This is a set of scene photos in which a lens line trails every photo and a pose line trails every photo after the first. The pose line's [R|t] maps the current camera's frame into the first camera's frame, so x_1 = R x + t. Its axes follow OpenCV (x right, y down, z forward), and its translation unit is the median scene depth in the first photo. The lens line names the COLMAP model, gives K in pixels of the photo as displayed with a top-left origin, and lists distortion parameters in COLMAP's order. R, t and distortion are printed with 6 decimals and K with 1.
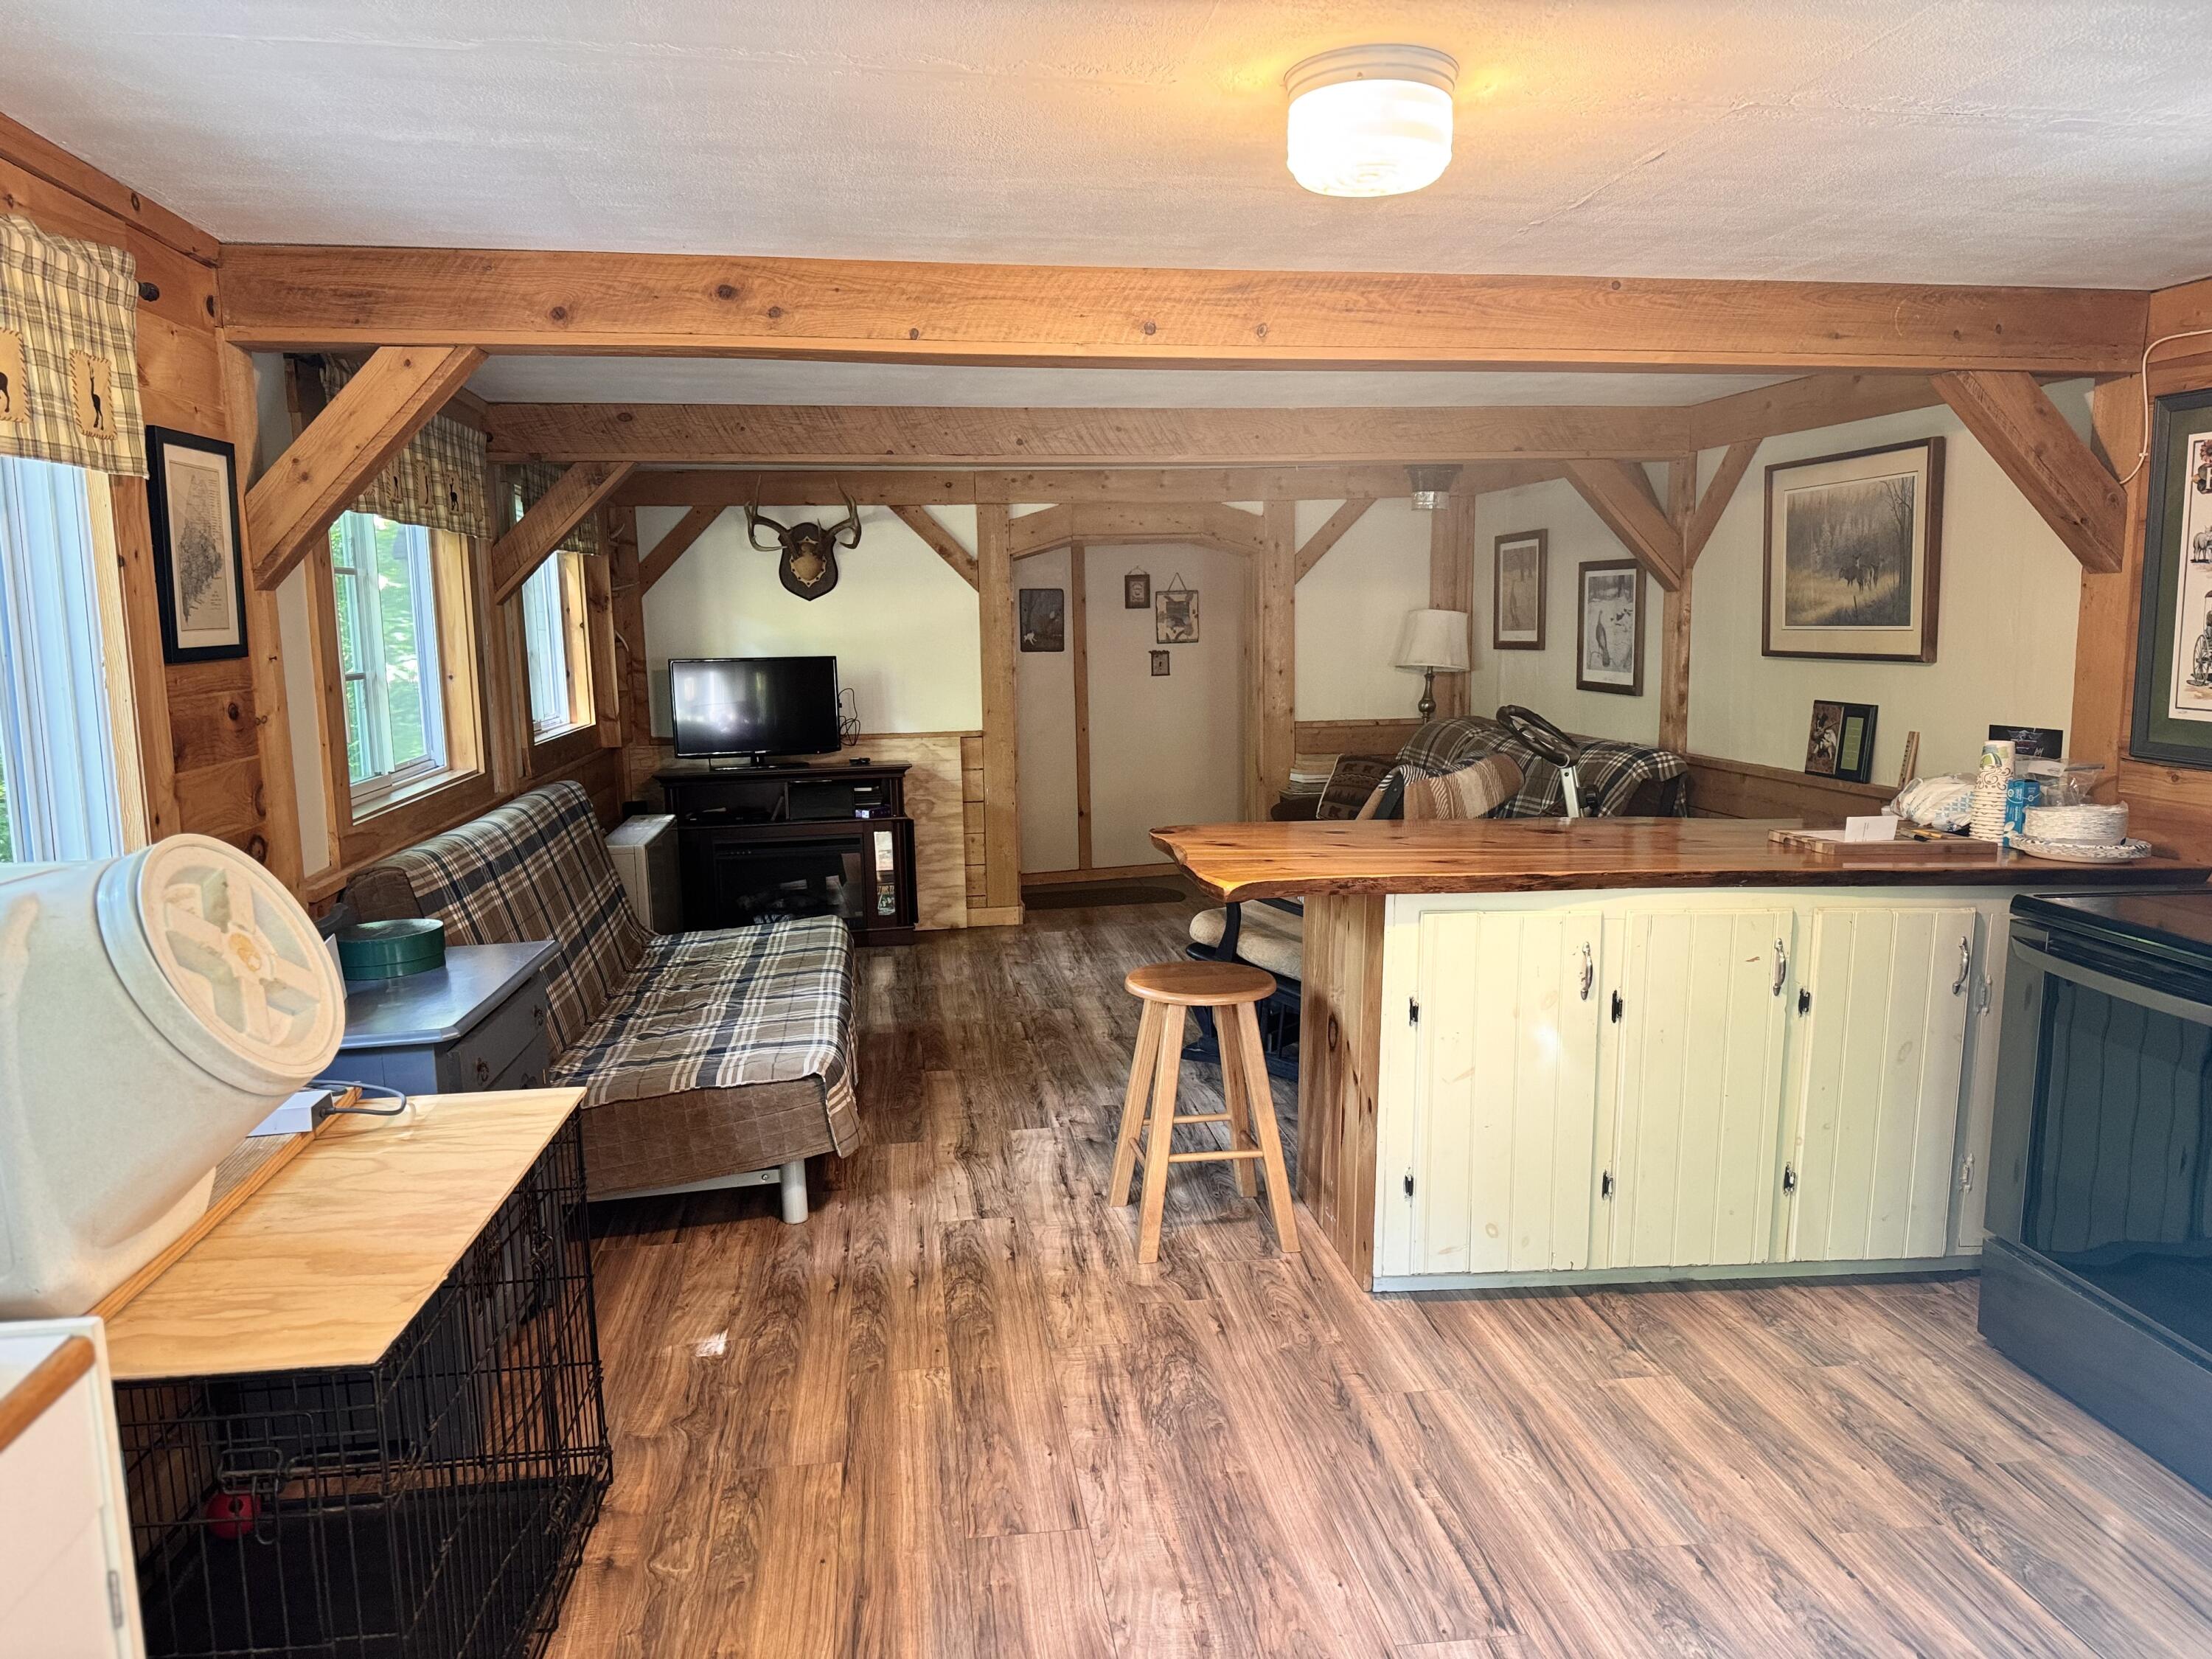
lens RADIAL K [[1536.6, 0, 1097.0], [0, 1536.6, 835.6], [0, 0, 1]] dist [0.093535, 0.000561]
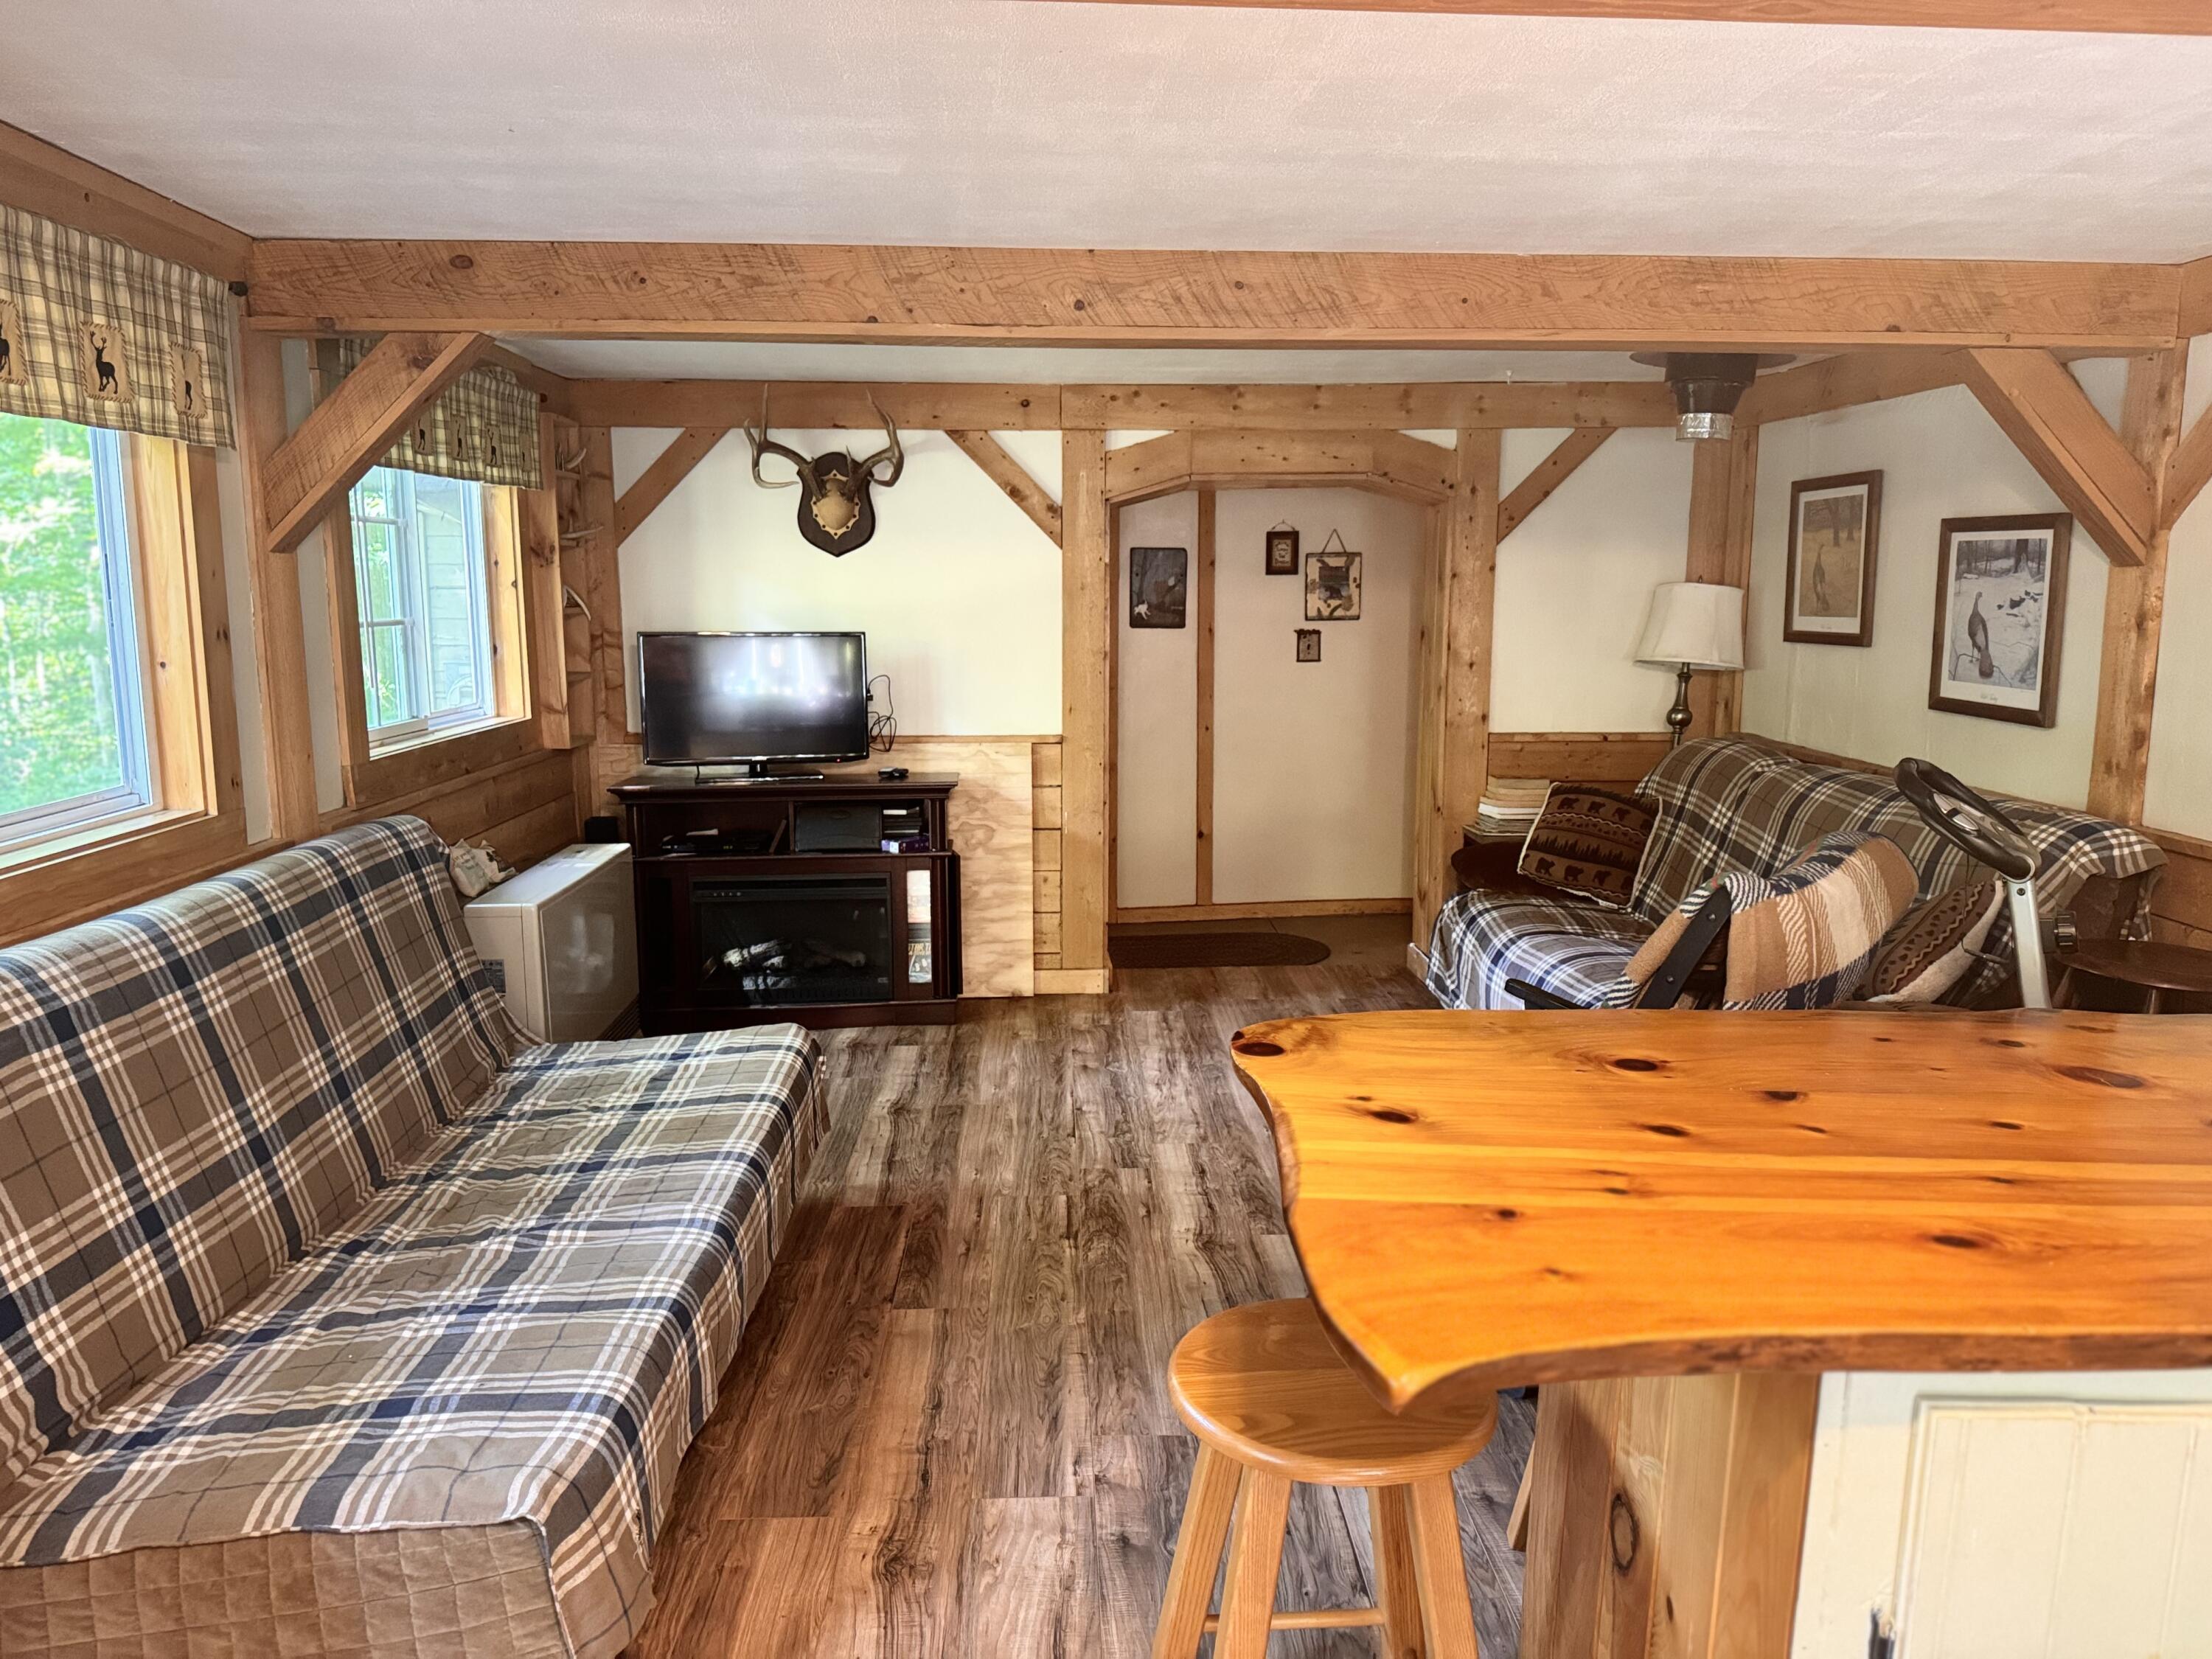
lens RADIAL K [[1554.1, 0, 1101.2], [0, 1554.1, 825.2], [0, 0, 1]] dist [0.071031, -0.095831]
pose [[0.994871, 0.034575, -0.095061, 0.019001], [-0.033191, 0.999319, 0.016104, -0.039565], [0.095553, -0.012867, 0.995341, 0.265944]]
